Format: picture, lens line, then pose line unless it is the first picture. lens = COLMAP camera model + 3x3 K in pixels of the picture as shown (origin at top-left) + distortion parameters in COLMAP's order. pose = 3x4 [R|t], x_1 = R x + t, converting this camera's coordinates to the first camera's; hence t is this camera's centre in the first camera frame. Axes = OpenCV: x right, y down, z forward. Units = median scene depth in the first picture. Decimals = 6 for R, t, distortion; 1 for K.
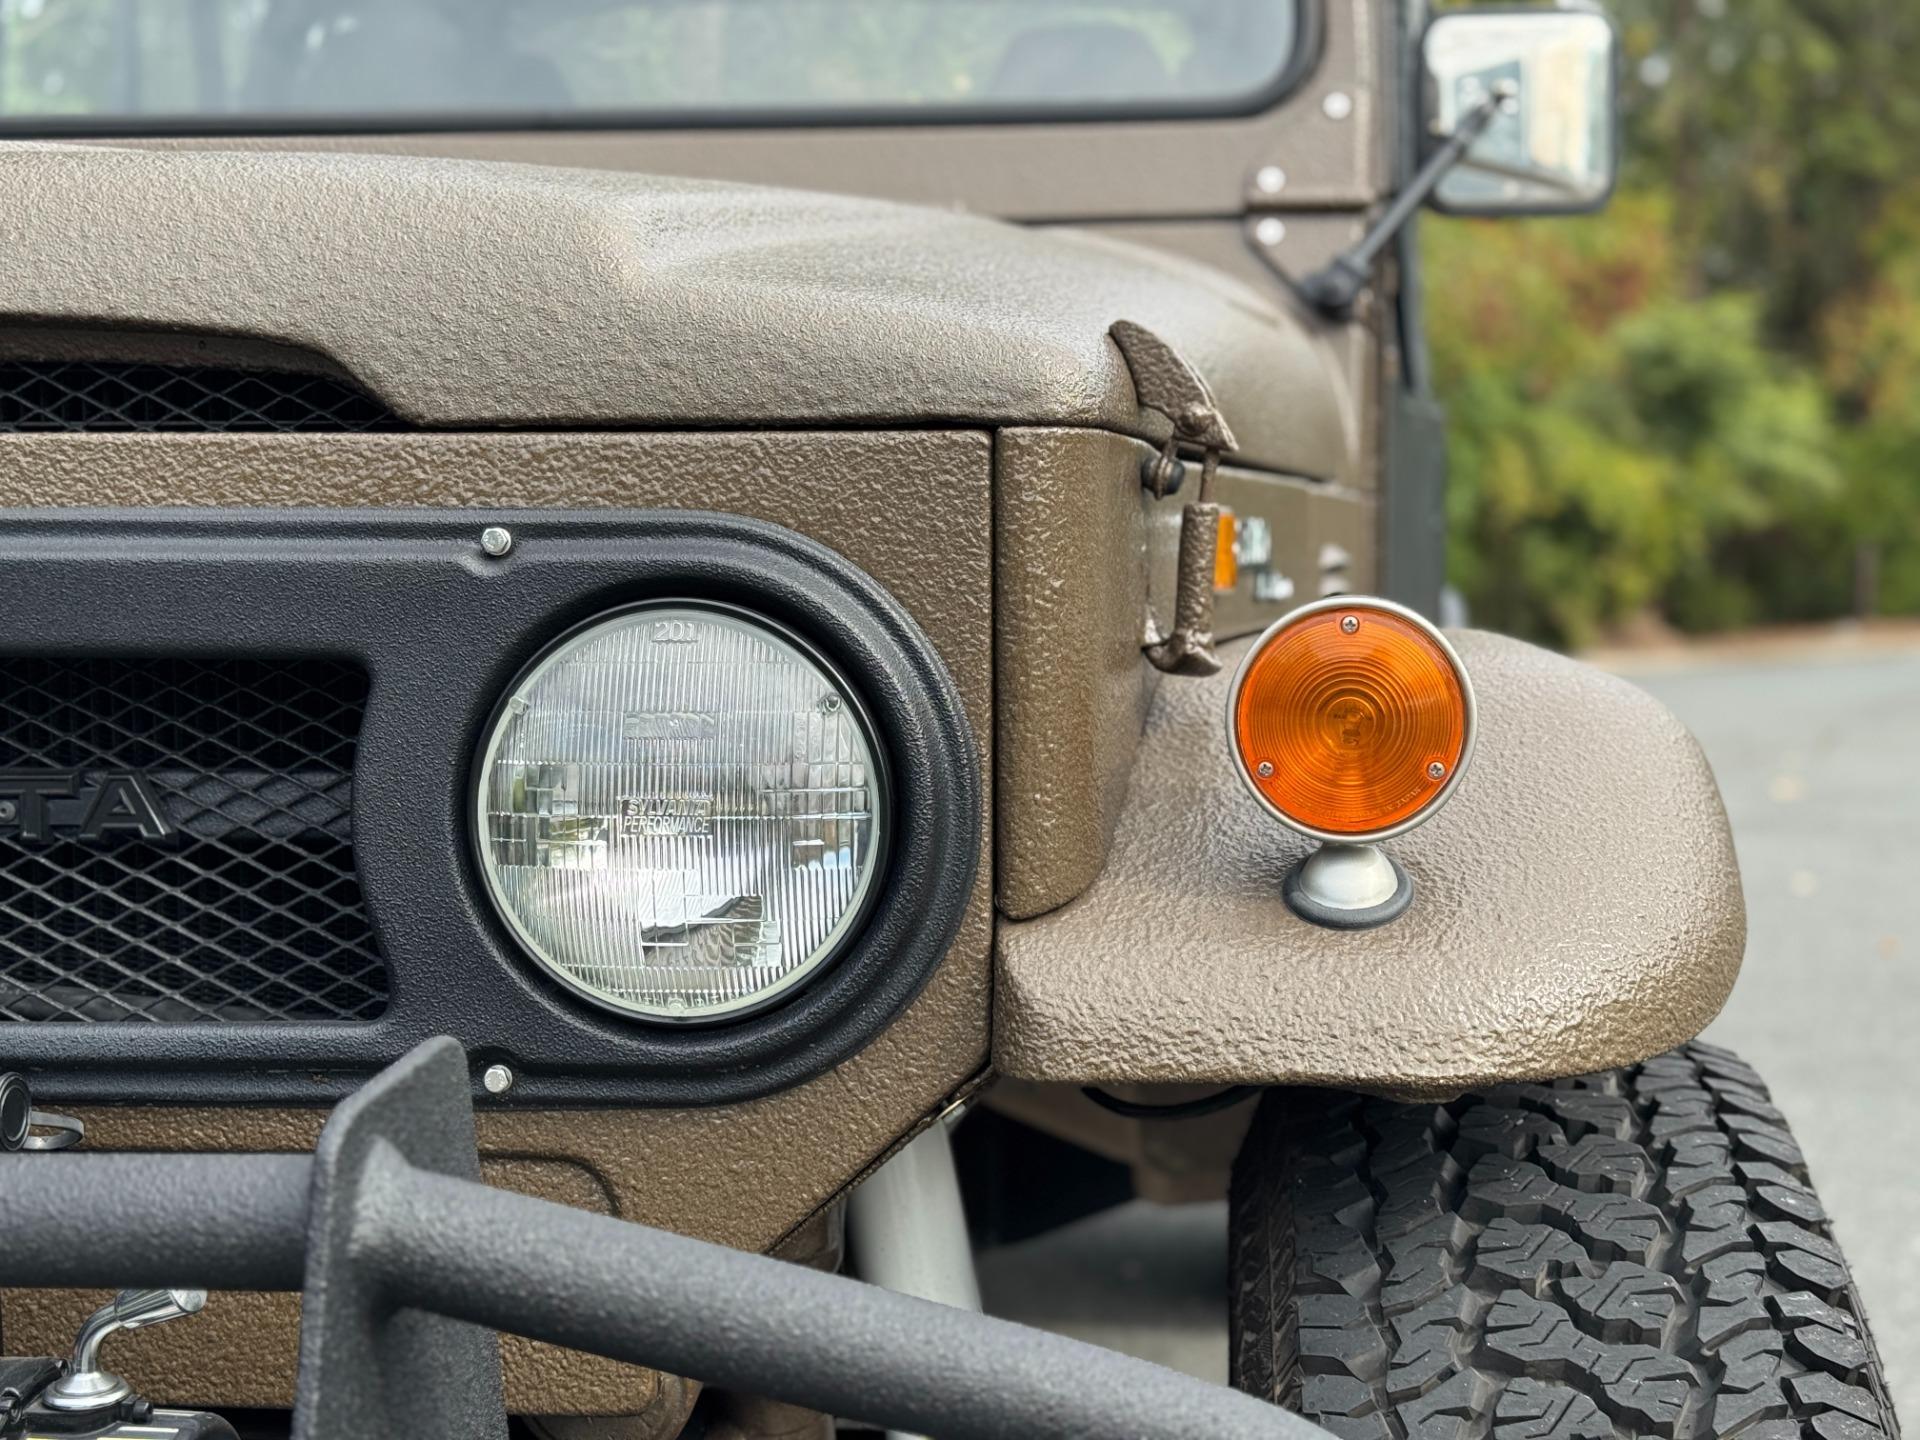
lens RADIAL K [[2432.2, 0, 944.7], [0, 2432.2, 721.9], [0, 0, 1]] dist [0.078653, 0.000000]
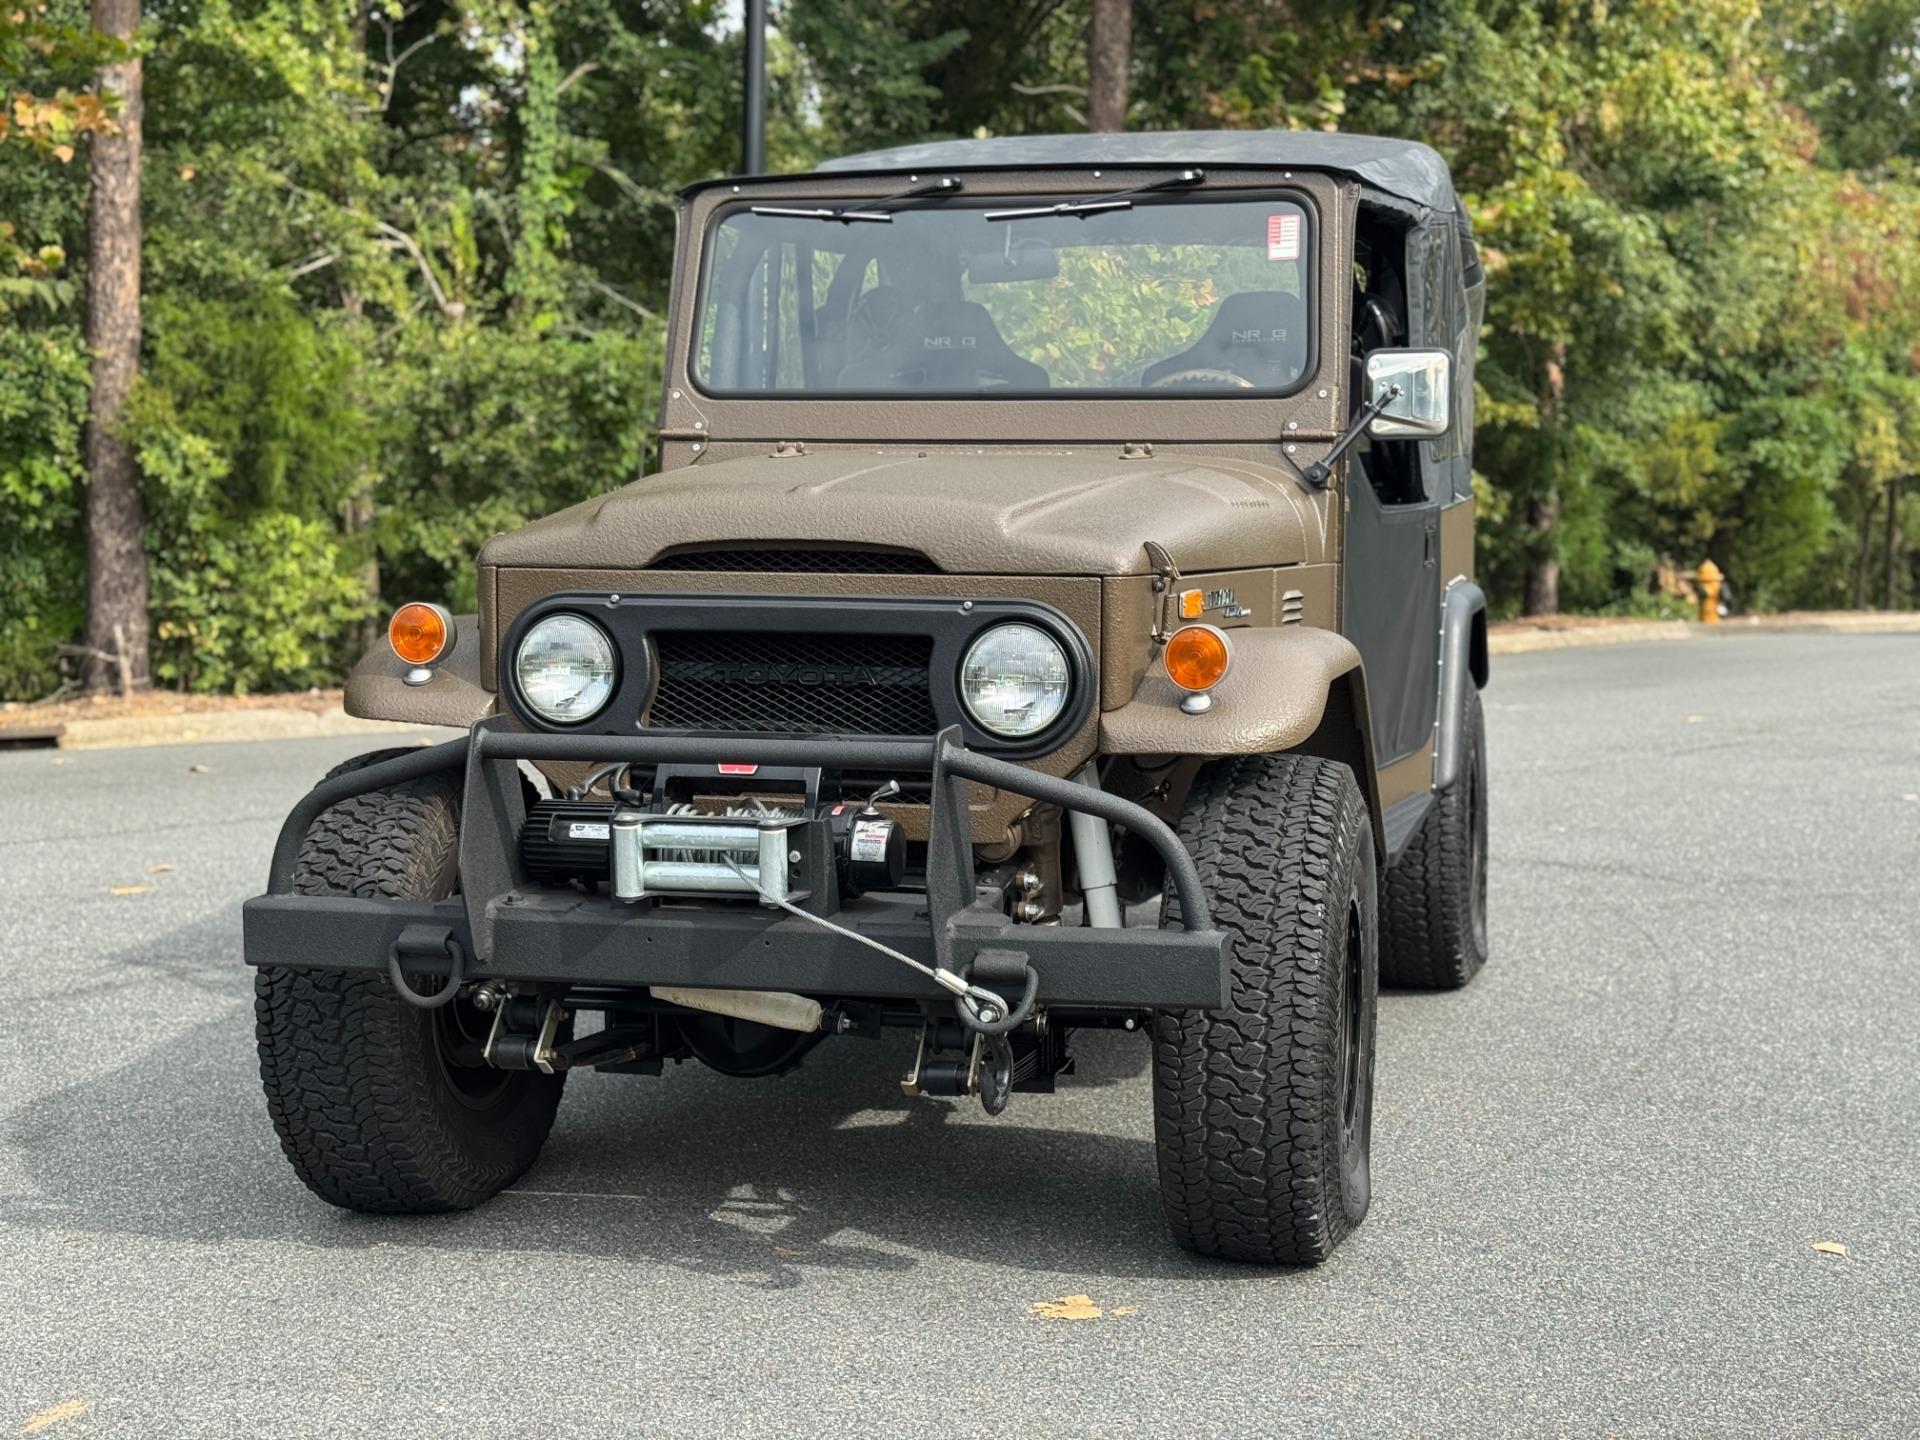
lens RADIAL K [[2297.8, 0, 947.2], [0, 2297.8, 715.9], [0, 0, 1]] dist [0.139164, 0.000000]
pose [[0.985235, 0.021857, -0.169807, 0.374648], [-0.017902, 0.999532, 0.024788, 0.007081], [0.170269, -0.021382, 0.985166, -2.403985]]
